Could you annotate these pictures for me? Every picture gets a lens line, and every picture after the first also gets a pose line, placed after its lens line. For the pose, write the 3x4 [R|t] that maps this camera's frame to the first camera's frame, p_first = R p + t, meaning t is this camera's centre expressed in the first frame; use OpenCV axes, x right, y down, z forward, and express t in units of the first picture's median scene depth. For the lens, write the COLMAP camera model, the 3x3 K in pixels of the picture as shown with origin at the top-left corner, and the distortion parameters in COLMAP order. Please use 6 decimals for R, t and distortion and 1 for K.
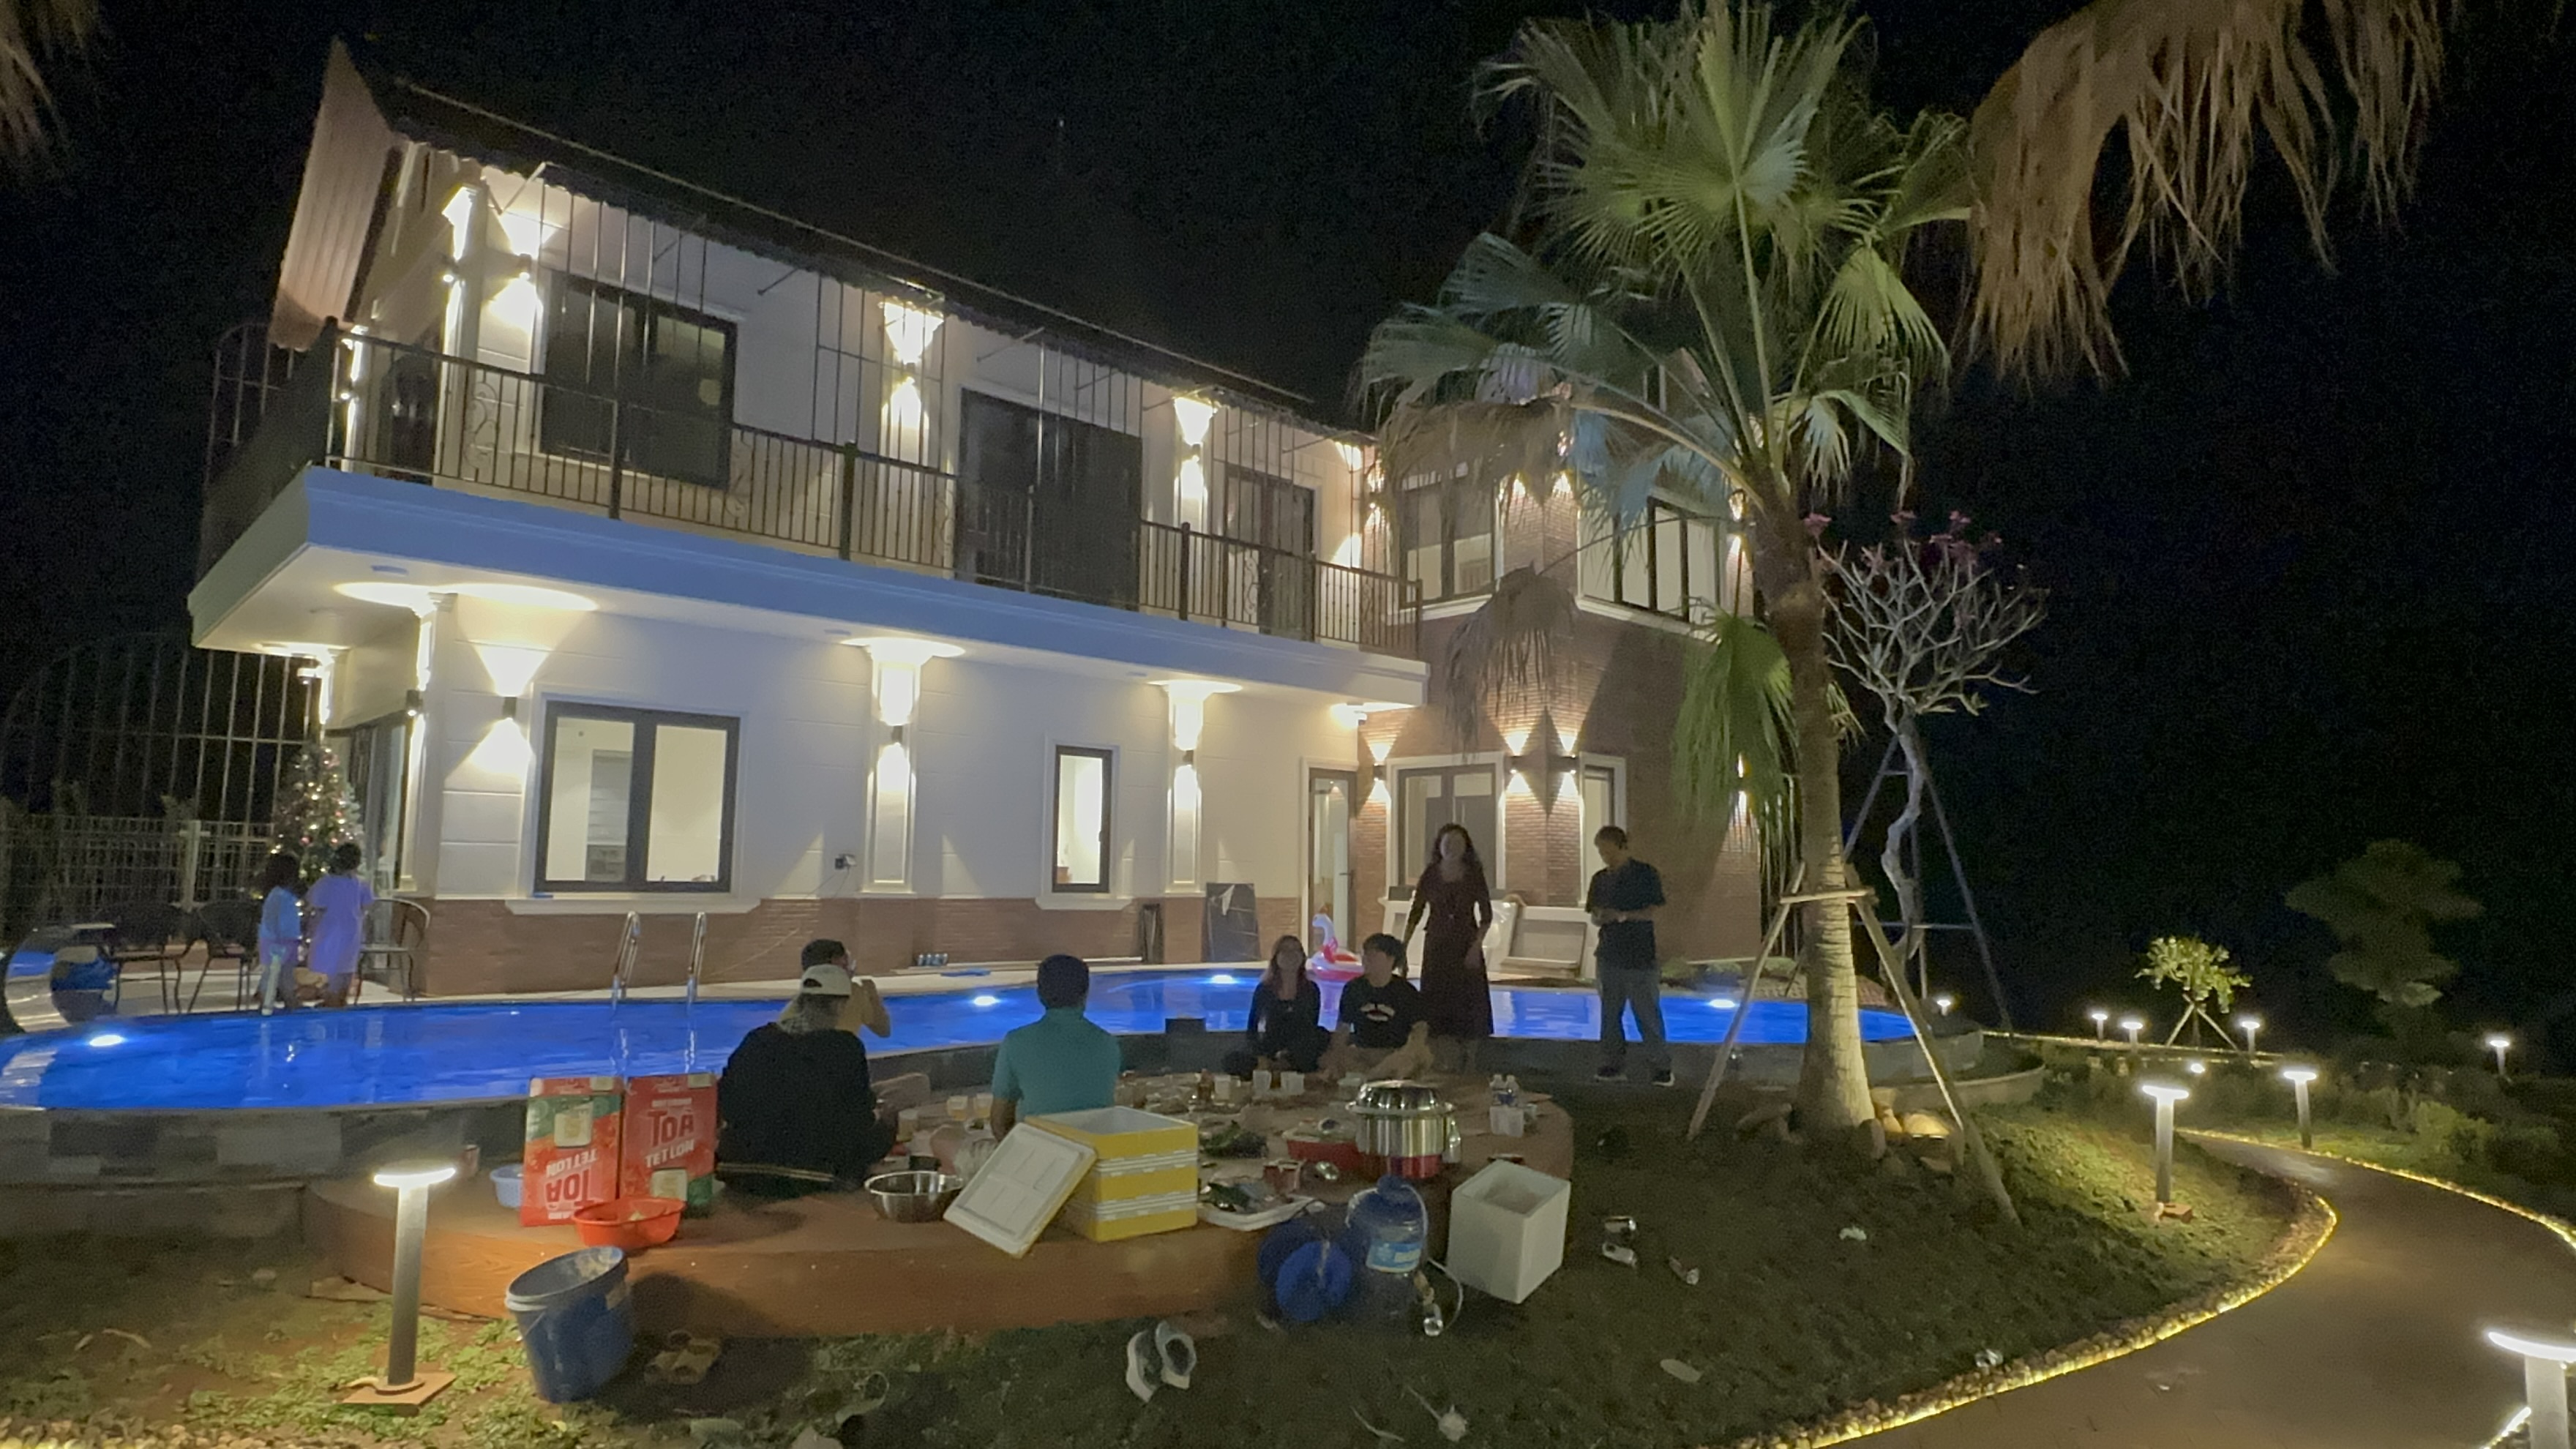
lens RADIAL K [[1430.5, 0, 1296.2], [0, 1430.5, 721.4], [0, 0, 1]] dist [0.002512, 0.000915]
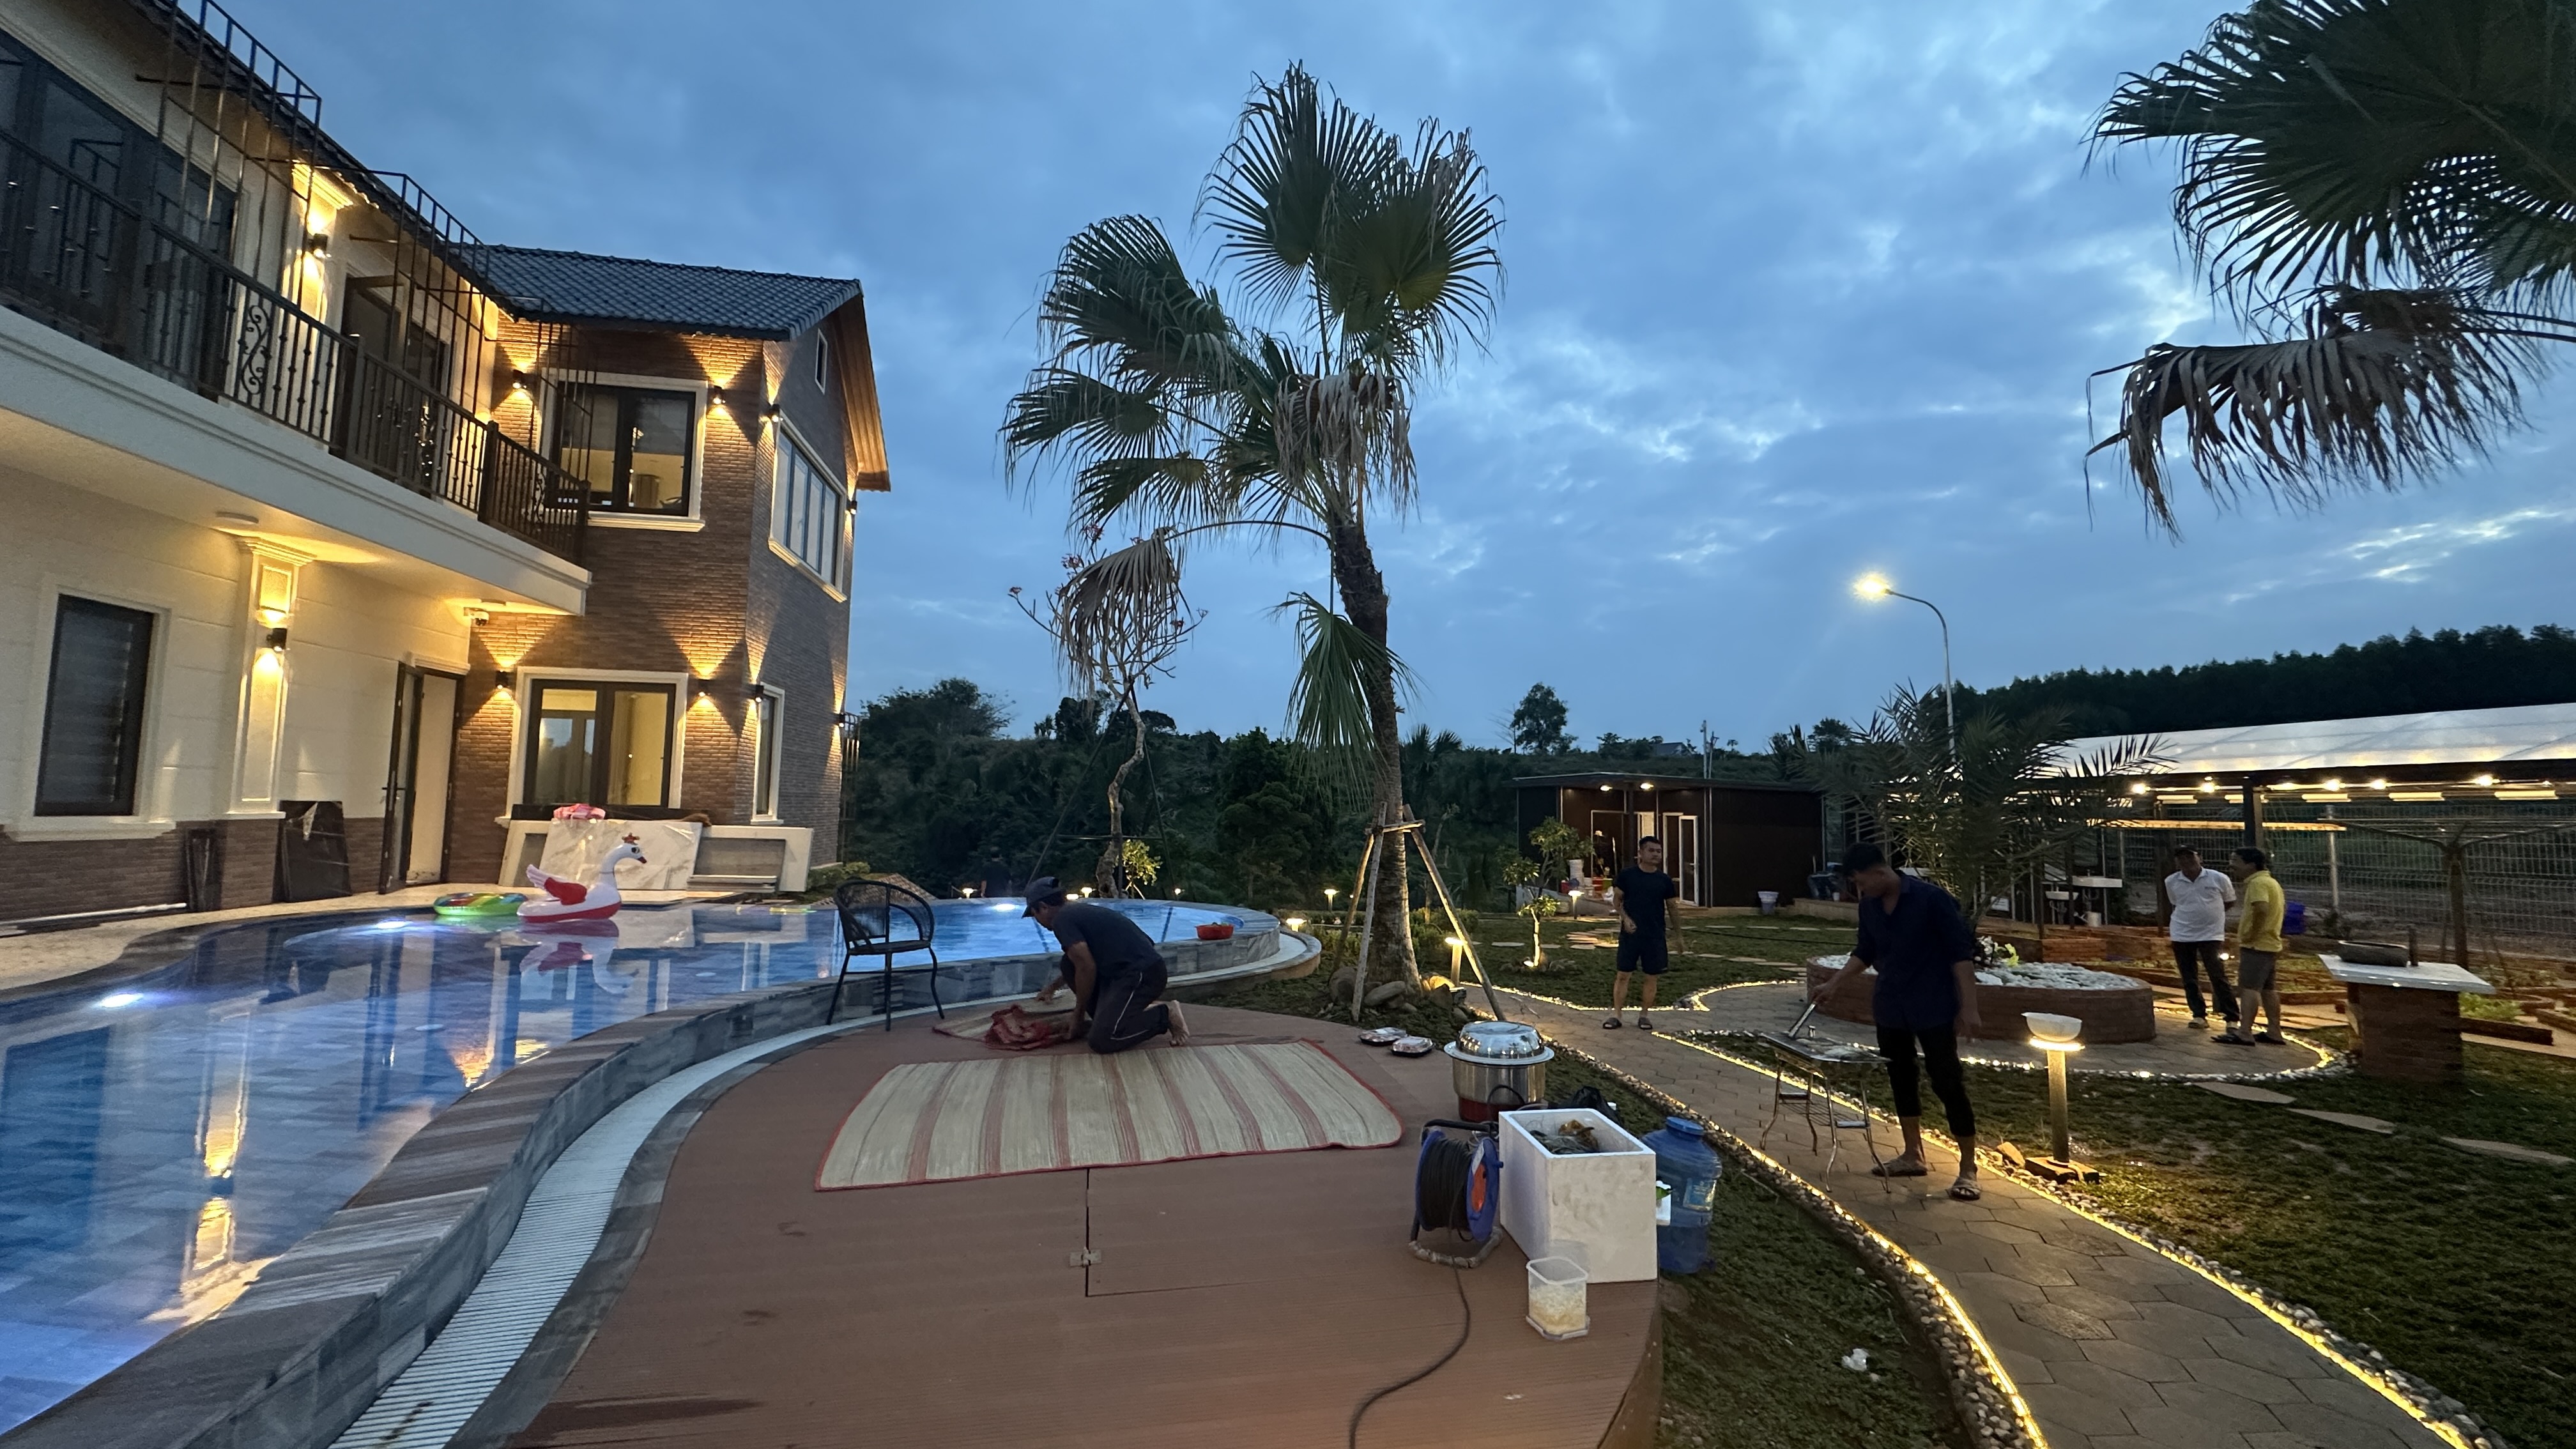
lens RADIAL K [[1031.7, 0, 1285.7], [0, 1031.7, 725.8], [0, 0, 1]] dist [-0.000859, 0.001172]
pose [[0.554114, 0.064988, 0.829900, -0.271547], [-0.104446, 0.994497, -0.008140, 0.023485], [-0.825862, -0.082169, 0.557853, 0.283182]]
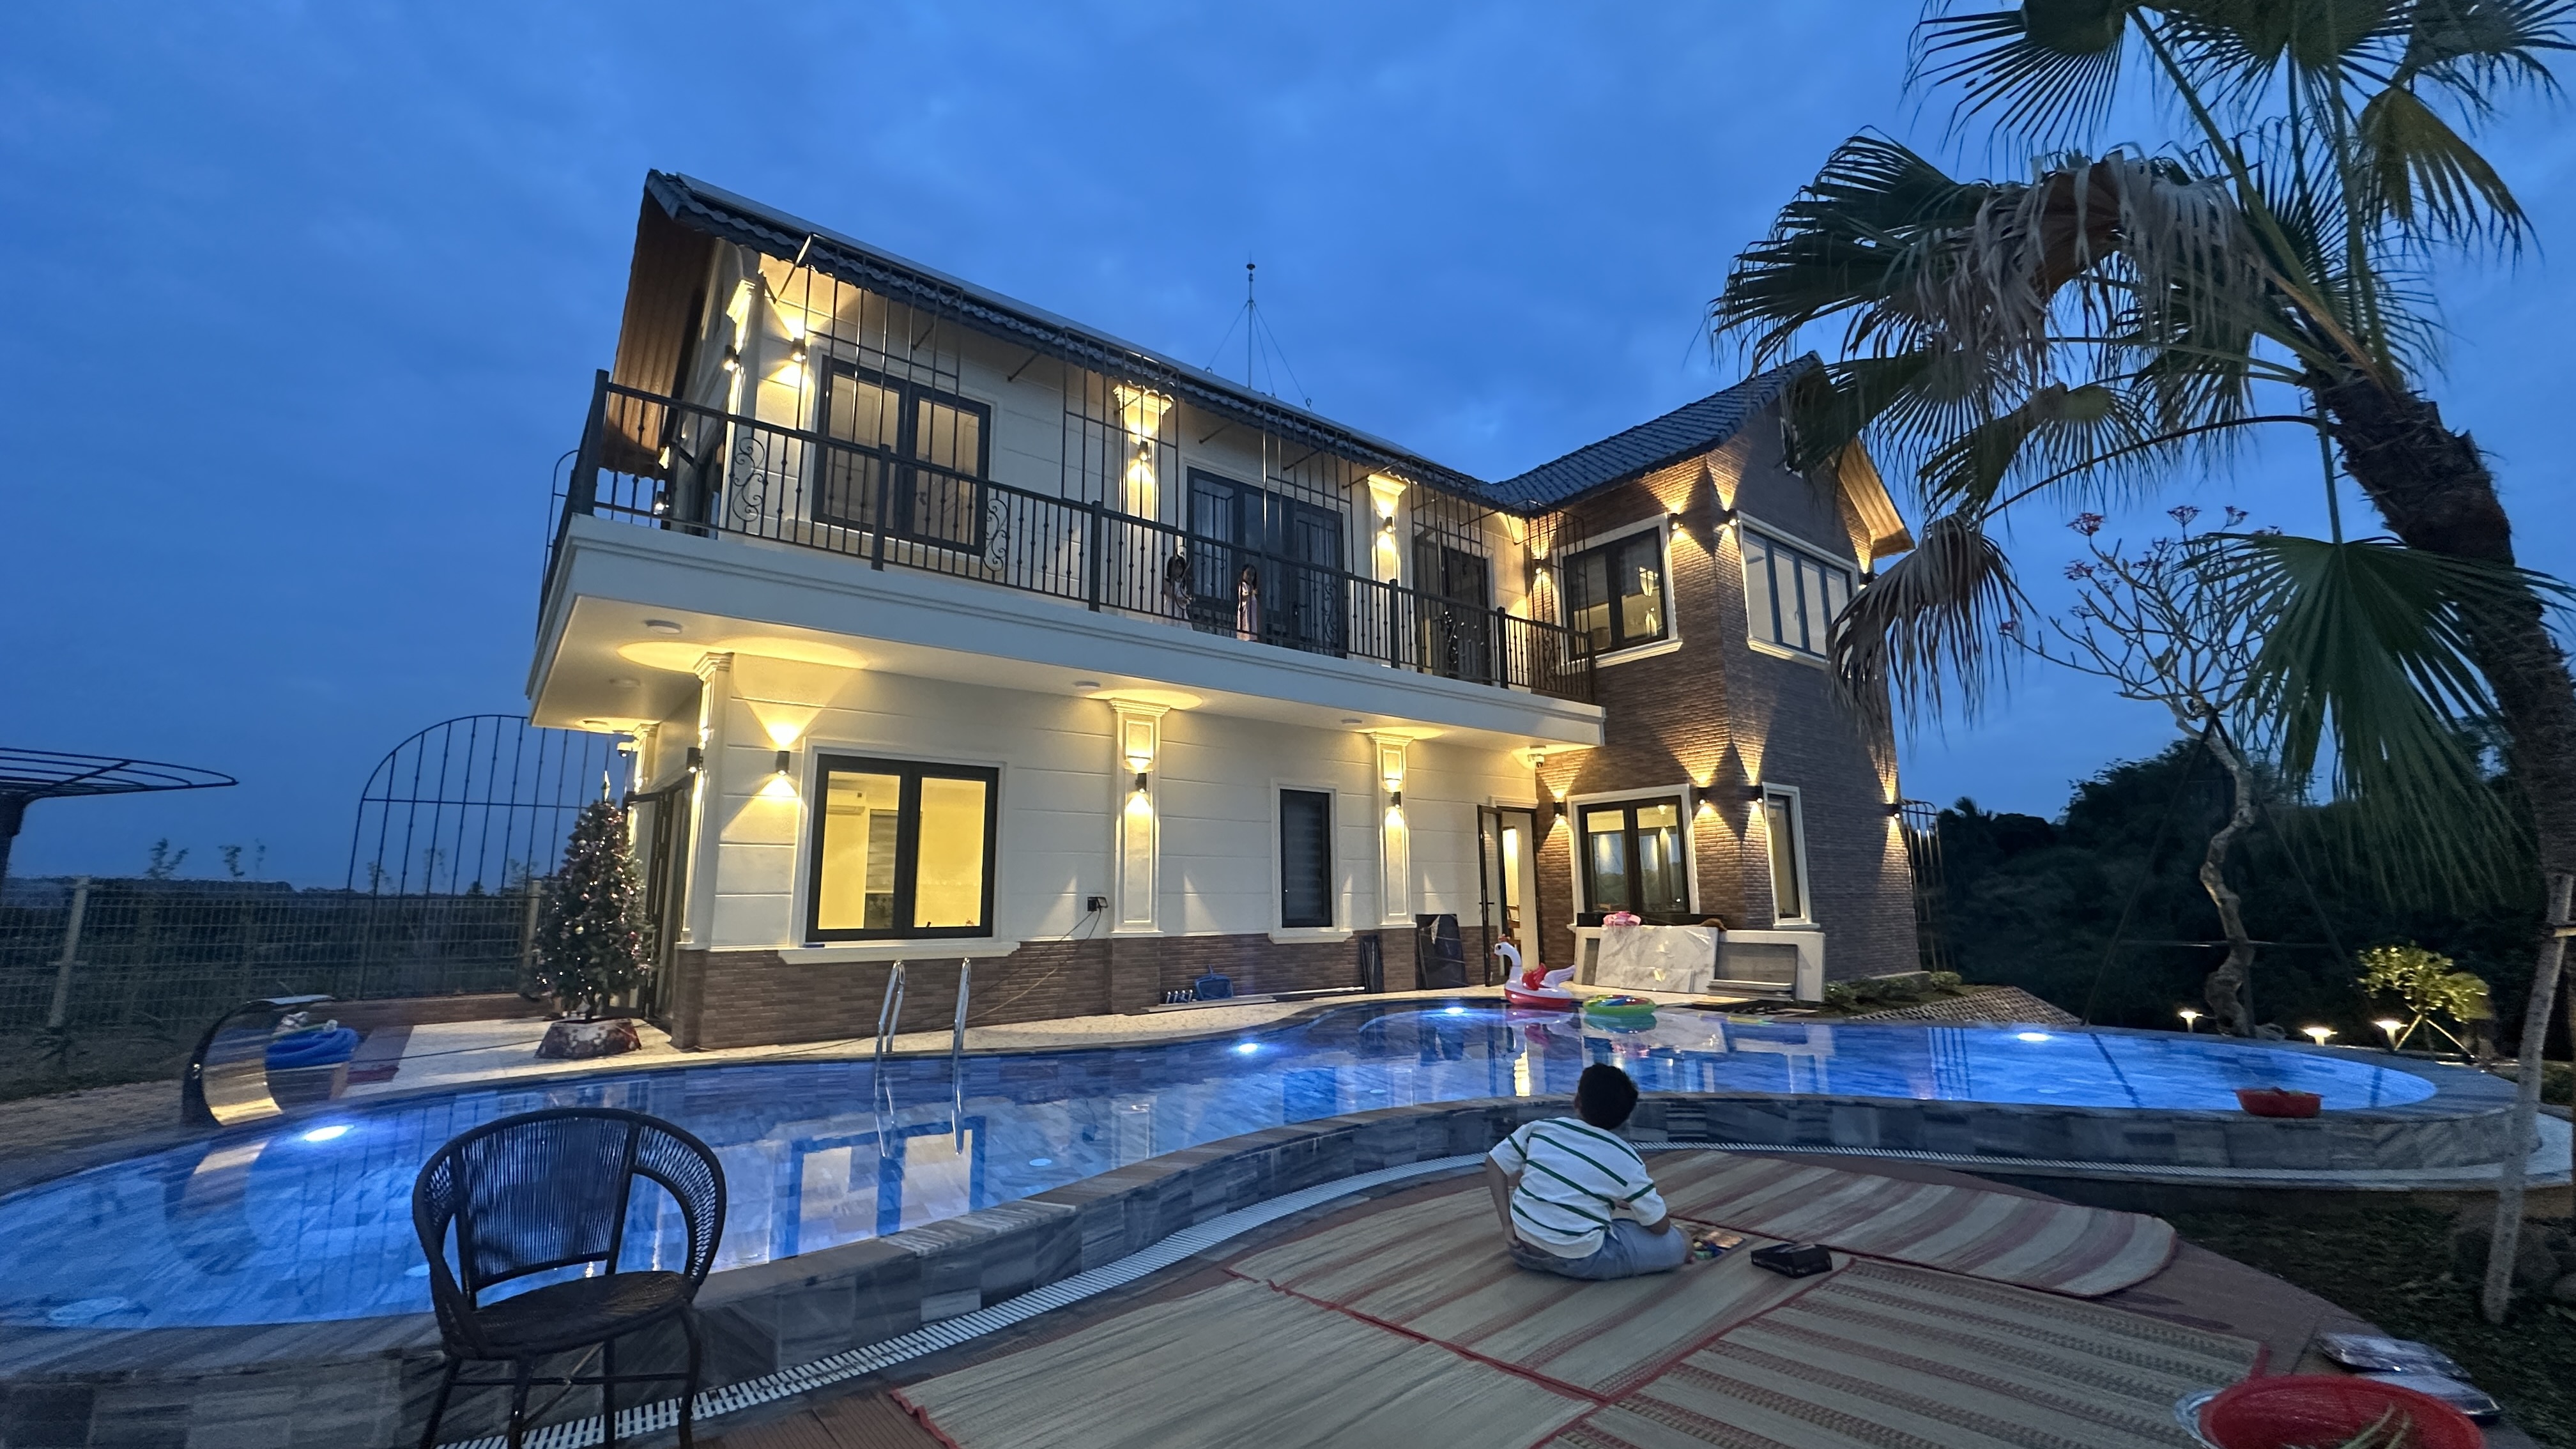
lens RADIAL K [[1031.7, 0, 1290.9], [0, 1031.7, 726.6], [0, 0, 1]] dist [-0.000859, 0.001172]
pose [[0.995854, -0.039395, -0.081992, -0.104027], [0.034131, 0.997325, -0.064644, 0.021513], [0.084319, 0.061577, 0.994534, 0.245079]]
